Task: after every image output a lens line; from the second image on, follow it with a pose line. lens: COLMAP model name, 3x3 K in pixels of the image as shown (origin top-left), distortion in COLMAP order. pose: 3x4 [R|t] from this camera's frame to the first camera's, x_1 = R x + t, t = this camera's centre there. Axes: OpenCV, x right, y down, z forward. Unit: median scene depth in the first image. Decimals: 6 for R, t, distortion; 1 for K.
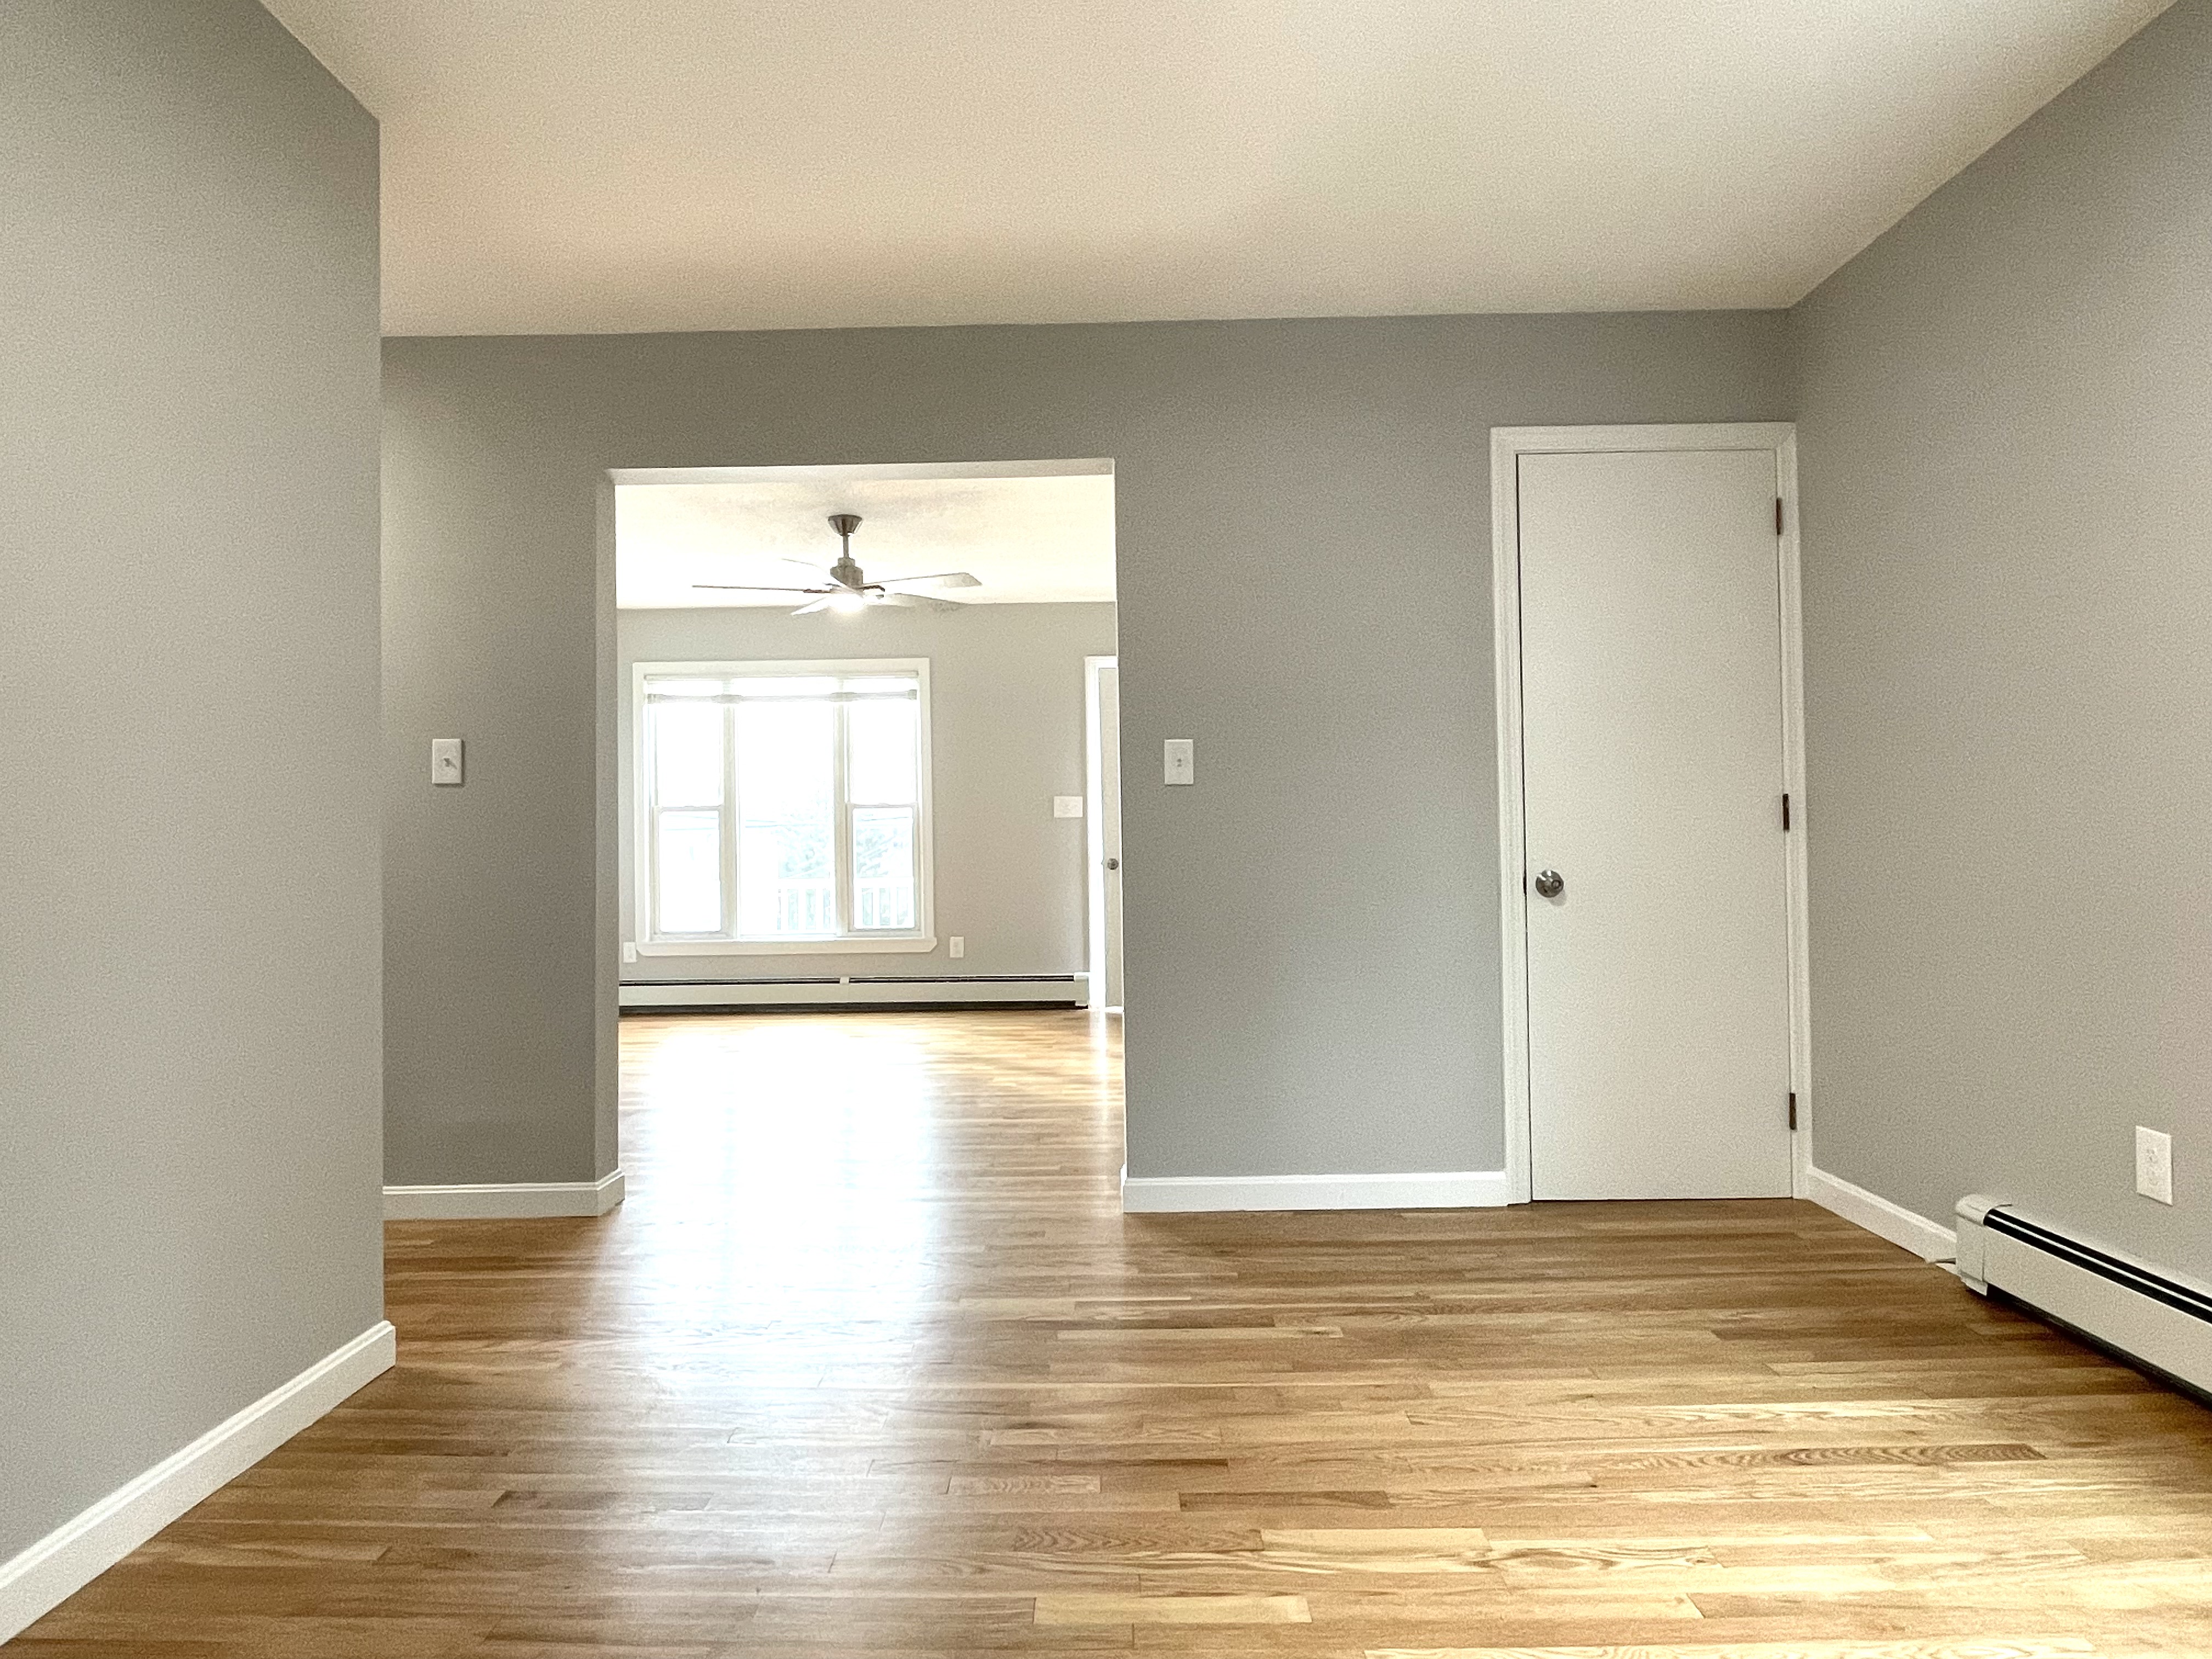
lens RADIAL K [[1318.4, 0, 1090.8], [0, 1318.4, 822.6], [0, 0, 1]] dist [0.002069, -0.004713]
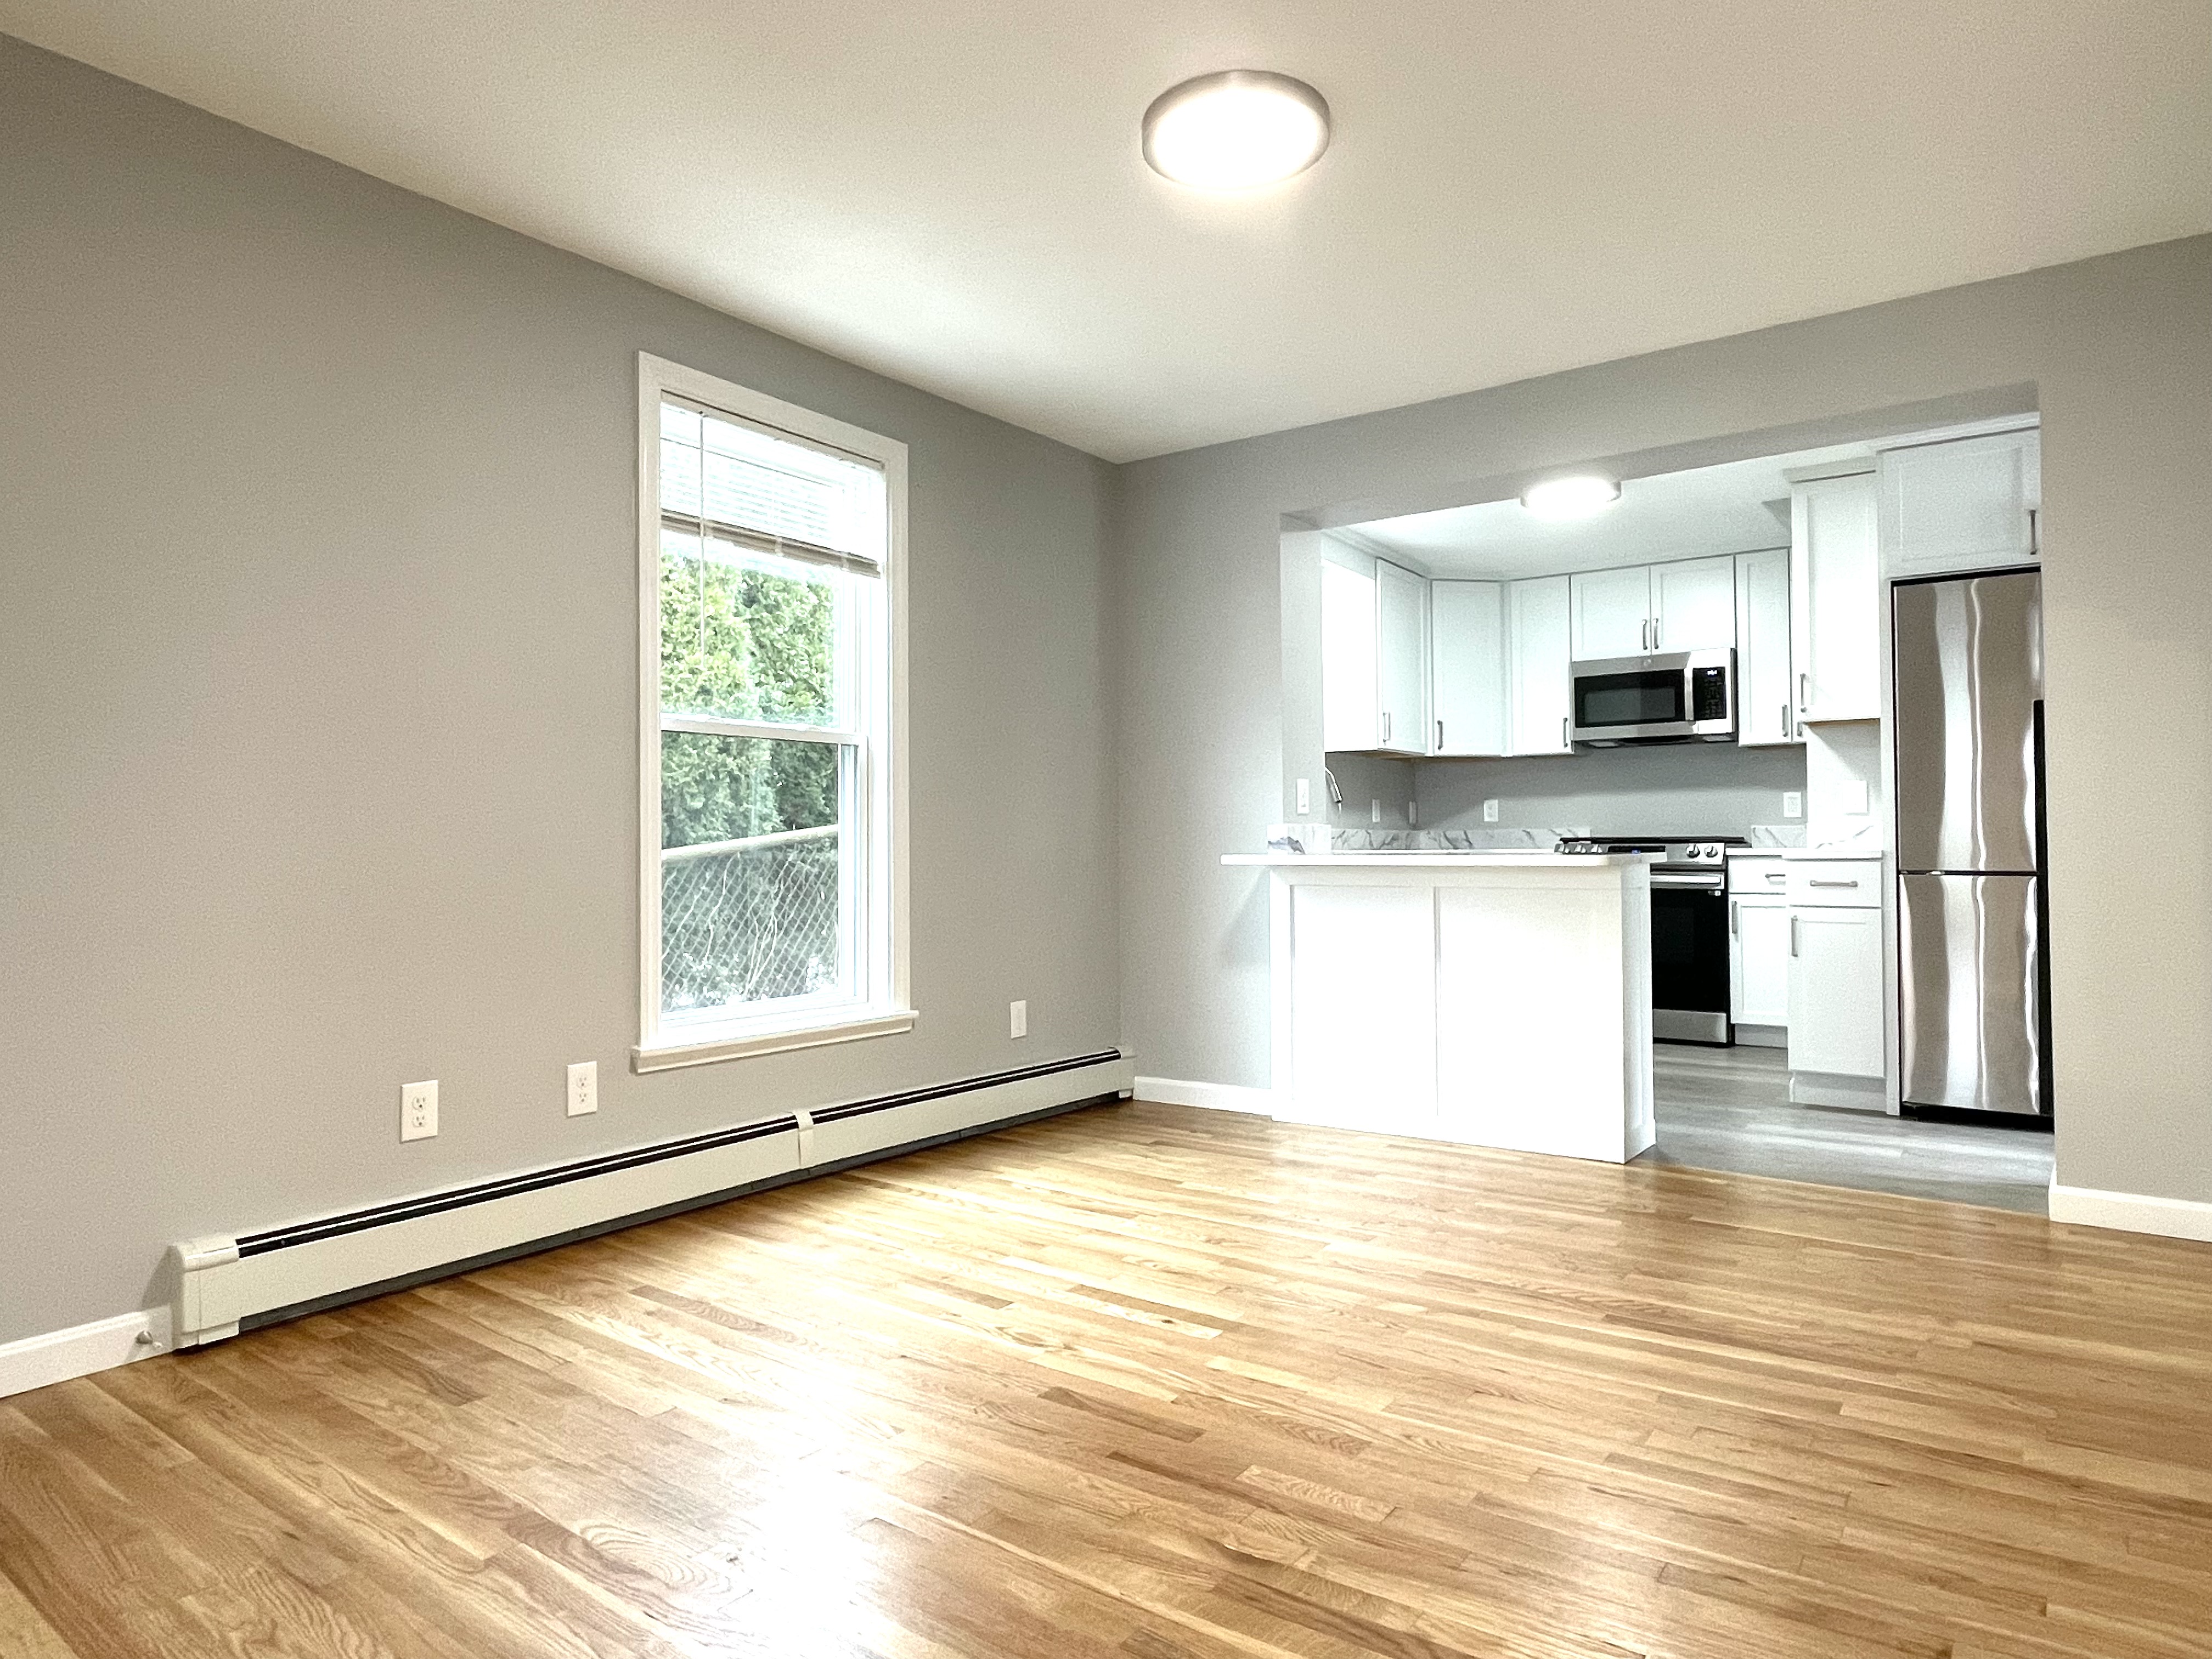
lens RADIAL K [[1318.4, 0, 1093.0], [0, 1318.4, 813.5], [0, 0, 1]] dist [0.002069, -0.004713]
pose [[-0.808654, 0.034544, 0.587269, -0.451462], [0.010747, 0.998975, -0.043963, 0.045041], [-0.588186, -0.029239, -0.808197, 1.700951]]
